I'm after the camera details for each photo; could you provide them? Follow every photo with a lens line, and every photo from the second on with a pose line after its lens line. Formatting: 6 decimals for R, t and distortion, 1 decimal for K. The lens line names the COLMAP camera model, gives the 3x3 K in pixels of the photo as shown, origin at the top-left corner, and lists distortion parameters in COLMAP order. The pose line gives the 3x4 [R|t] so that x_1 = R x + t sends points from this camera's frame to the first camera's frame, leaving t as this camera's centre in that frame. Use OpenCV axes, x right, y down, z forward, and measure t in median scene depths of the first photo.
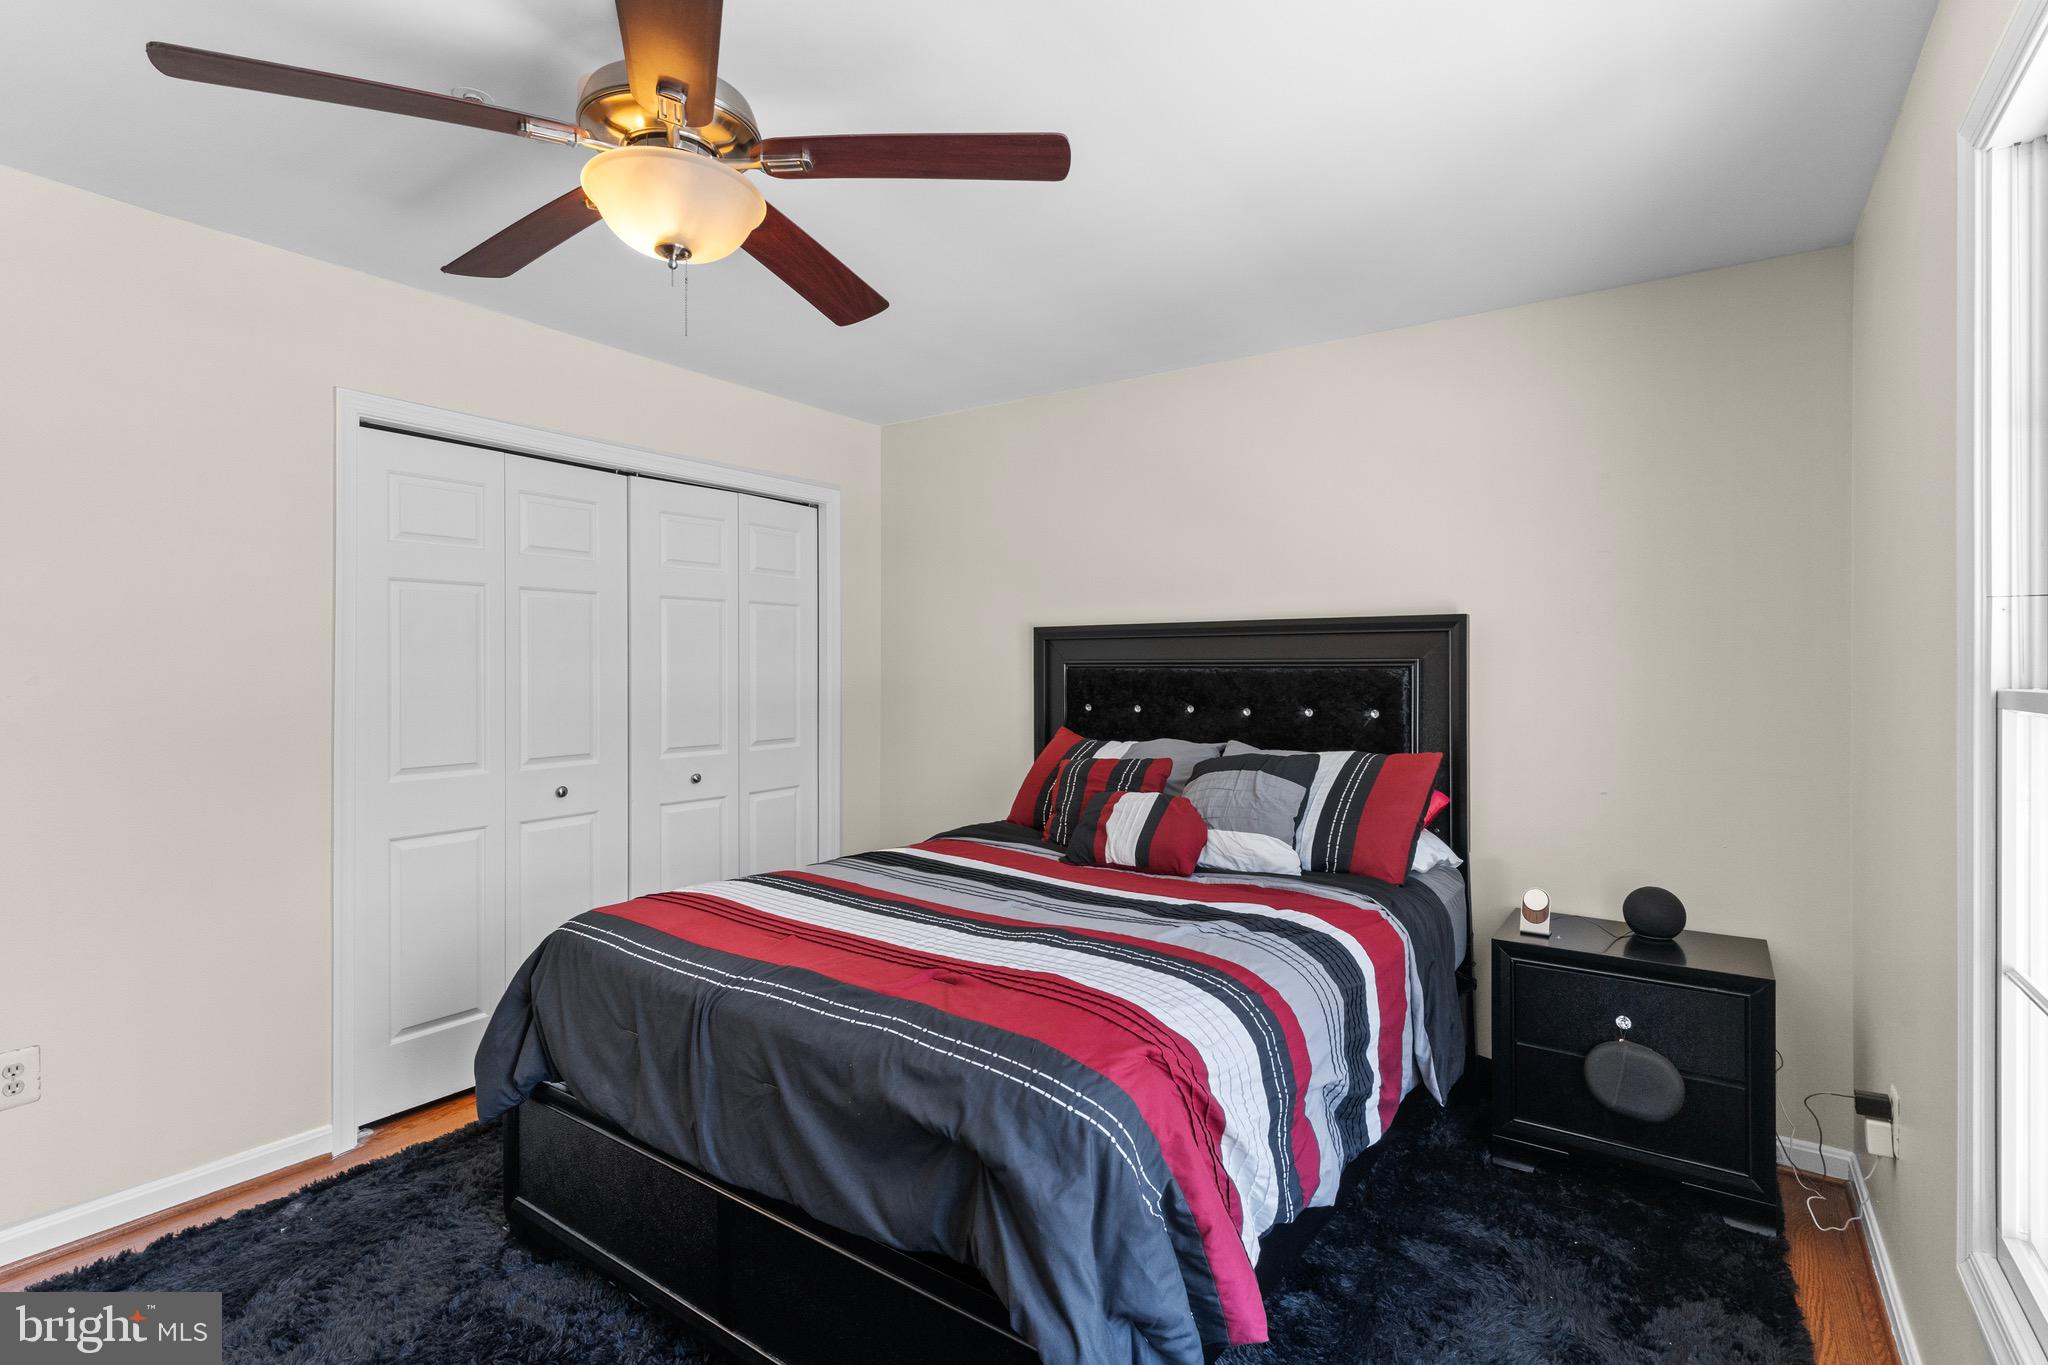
lens RADIAL K [[994.4, 0, 1025.8], [0, 994.4, 693.1], [0, 0, 1]] dist [0.001781, -0.001474]
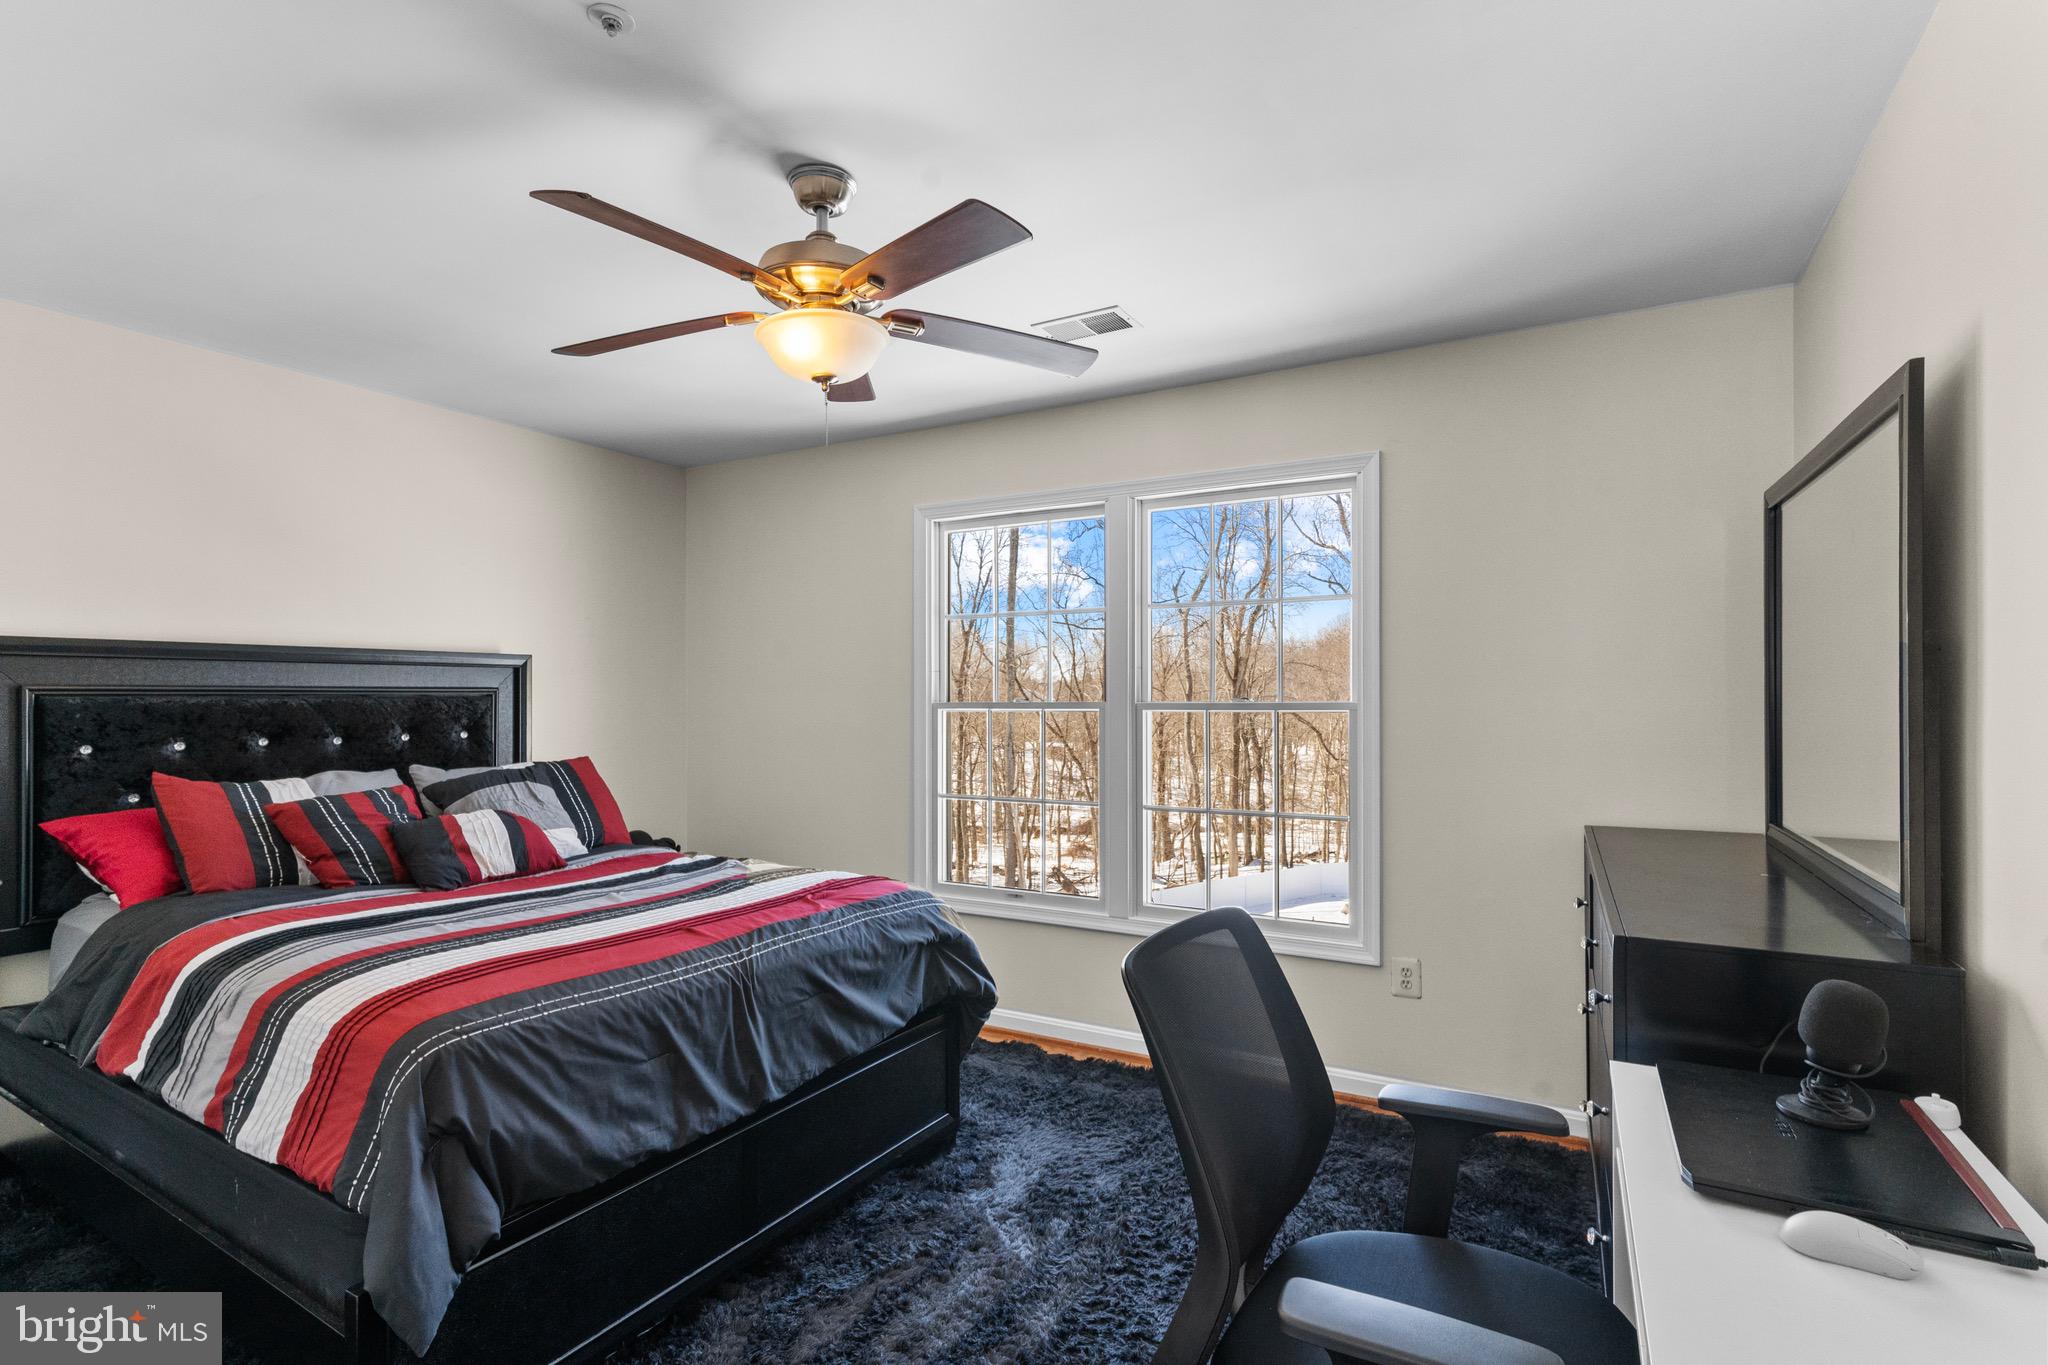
lens RADIAL K [[994.4, 0, 1025.8], [0, 994.4, 693.1], [0, 0, 1]] dist [0.001781, -0.001474]
pose [[-0.096831, 0.000838, 0.995300, -1.468352], [0.026449, 0.999649, 0.001731, -0.021767], [-0.994949, 0.026493, -0.096819, 0.729859]]
